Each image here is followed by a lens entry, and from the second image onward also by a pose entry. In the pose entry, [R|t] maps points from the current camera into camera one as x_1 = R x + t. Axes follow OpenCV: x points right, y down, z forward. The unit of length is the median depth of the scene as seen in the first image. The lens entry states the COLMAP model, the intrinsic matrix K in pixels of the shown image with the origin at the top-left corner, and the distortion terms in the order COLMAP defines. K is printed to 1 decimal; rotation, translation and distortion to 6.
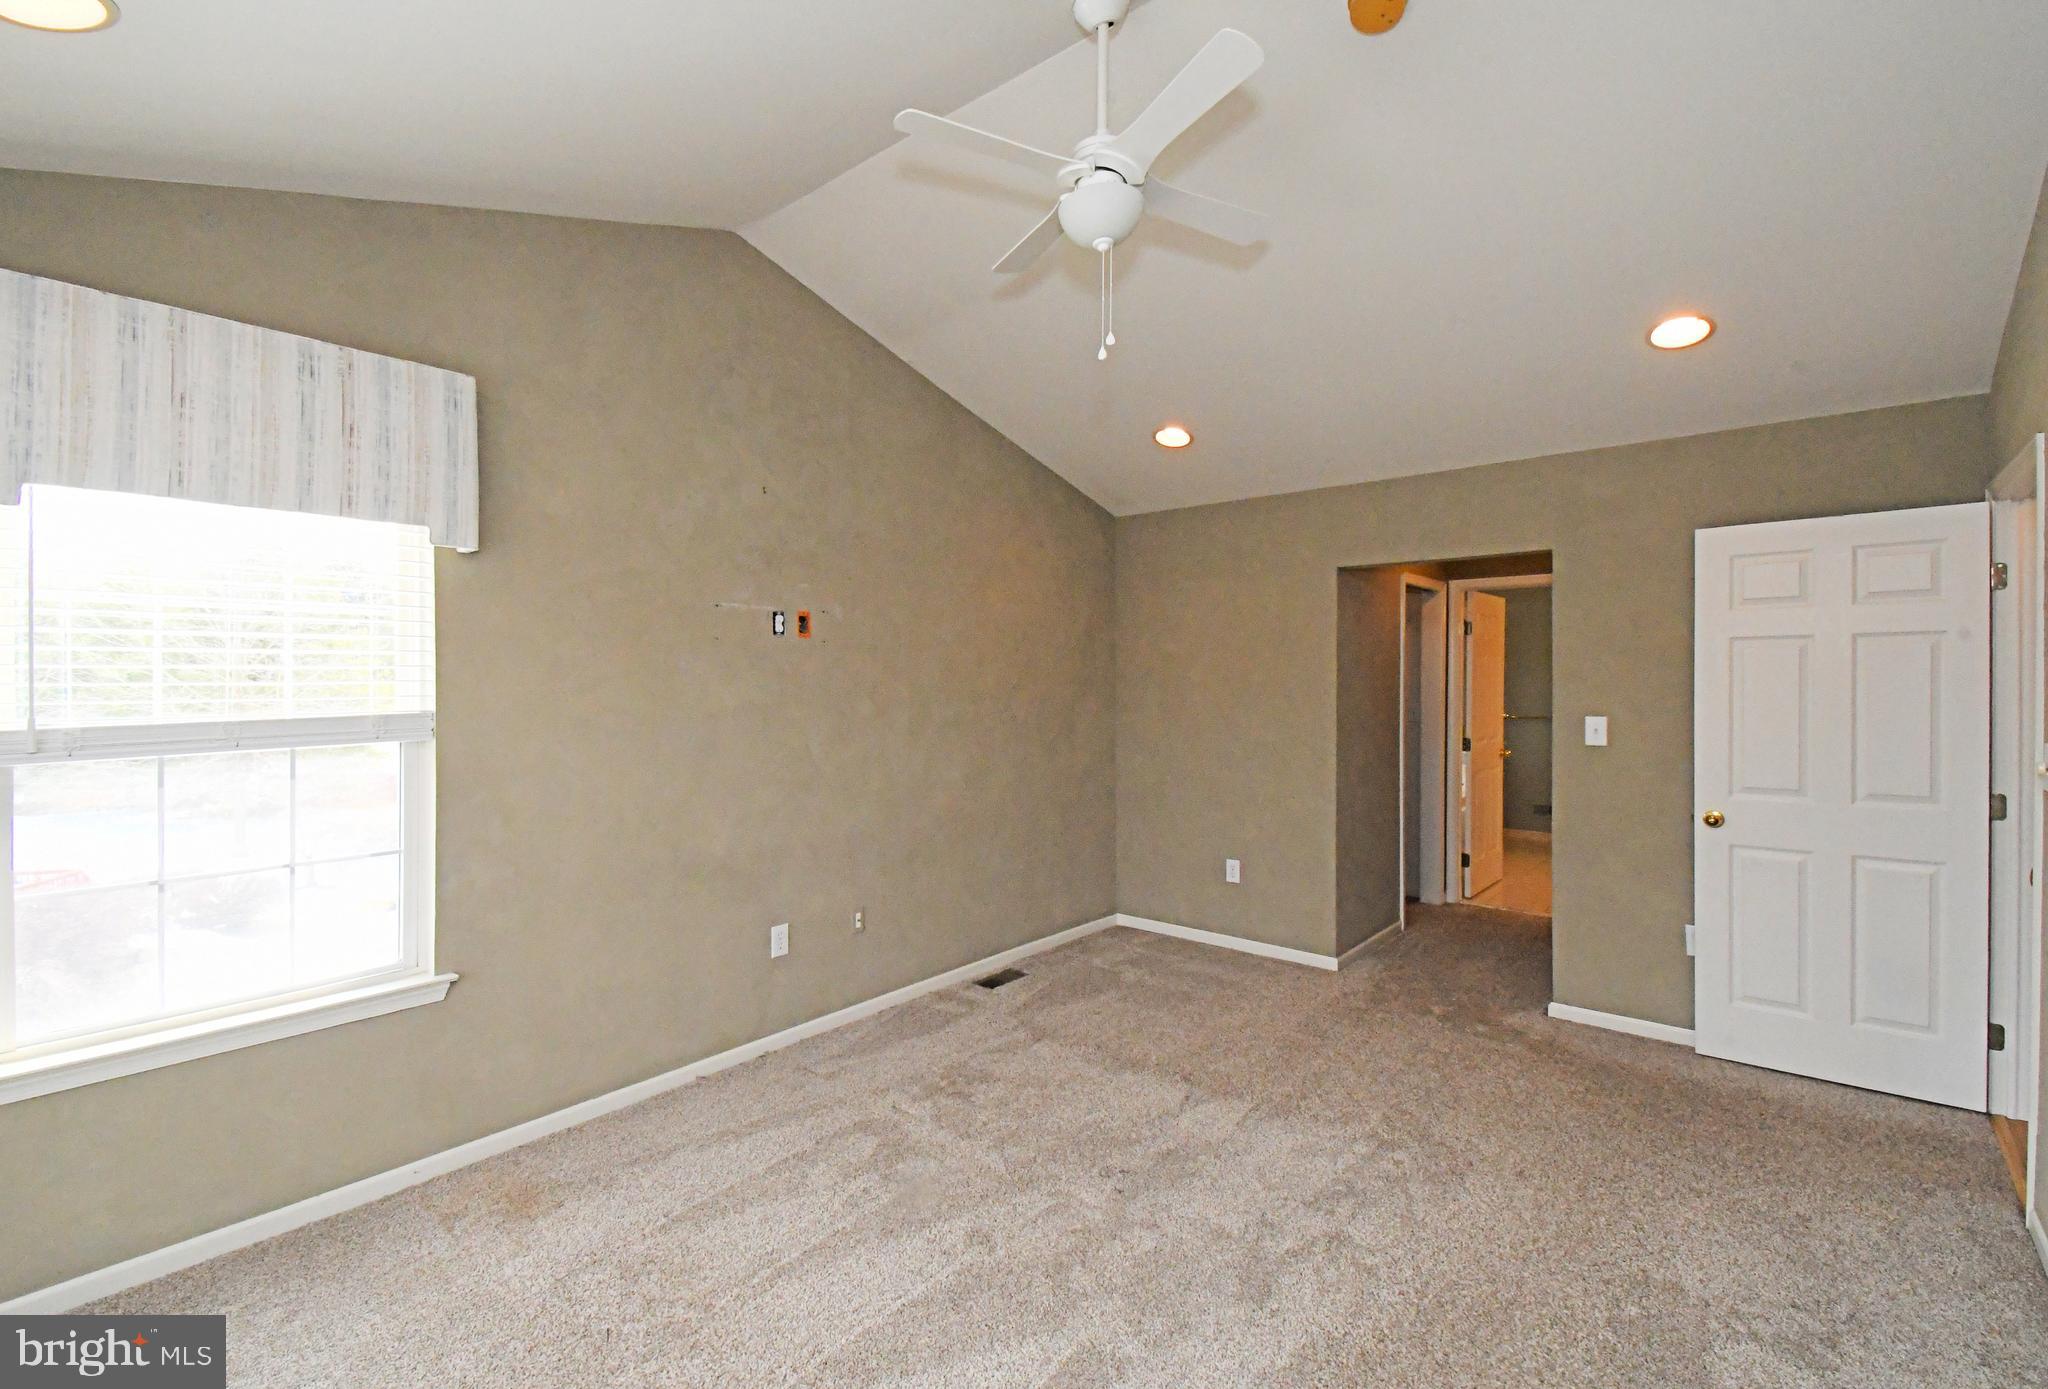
lens RADIAL K [[904.0, 0, 933.3], [0, 904.0, 685.3], [0, 0, 1]] dist [0.034744, -0.002250]
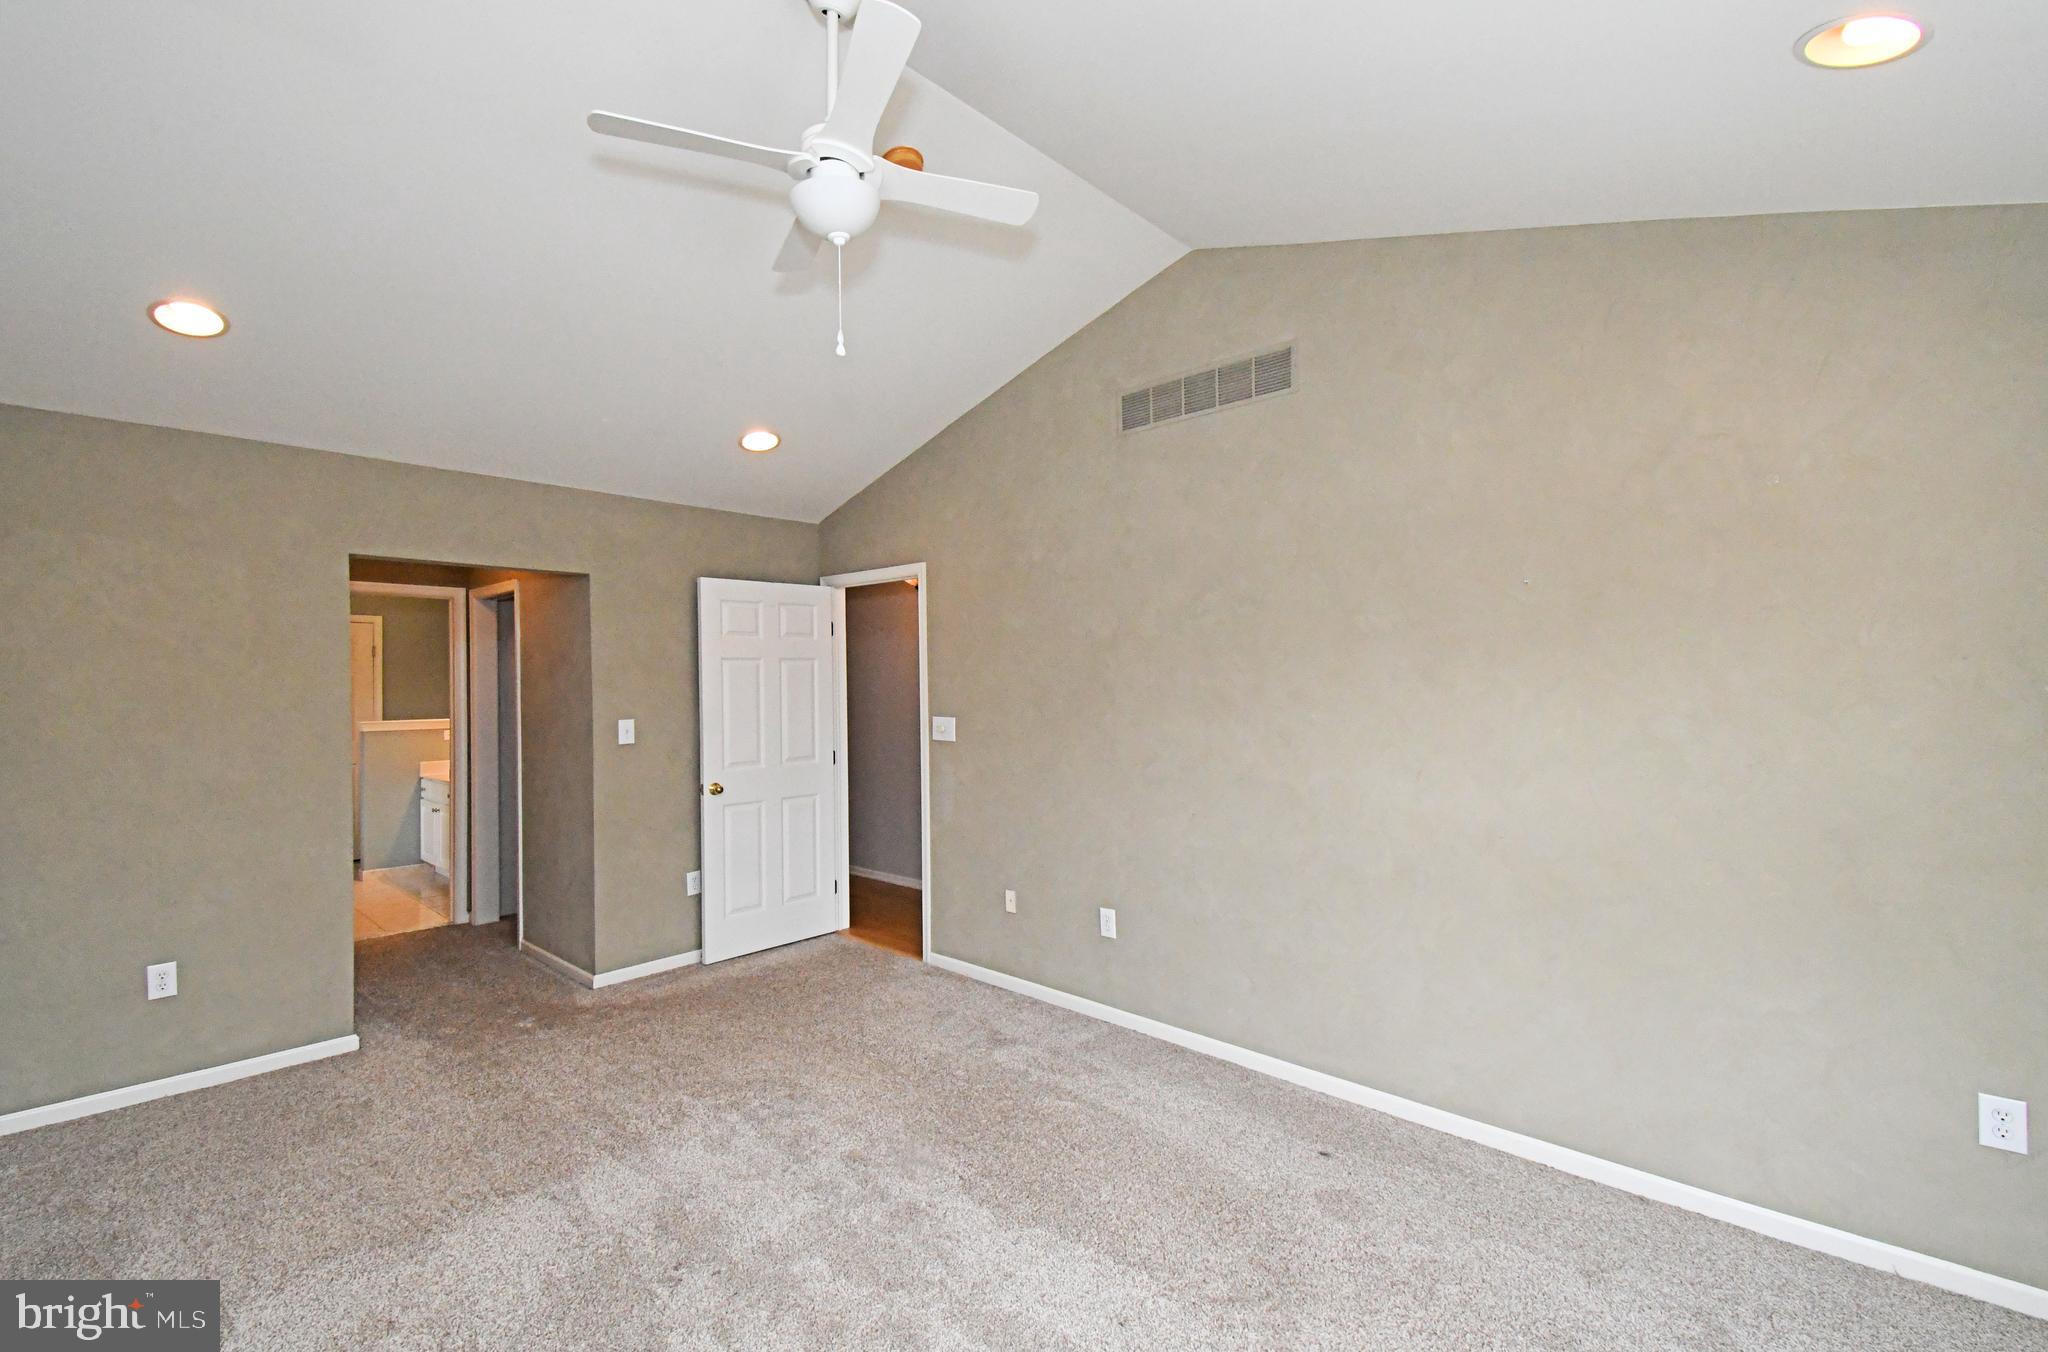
lens RADIAL K [[914.3, 0, 1024.9], [0, 914.3, 673.1], [0, 0, 1]] dist [0.020317, -0.006872]
pose [[0.027270, 0.007995, 0.999596, -0.488595], [0.024491, 0.999662, -0.008664, -0.003819], [-0.999328, 0.024718, 0.027065, 0.481534]]
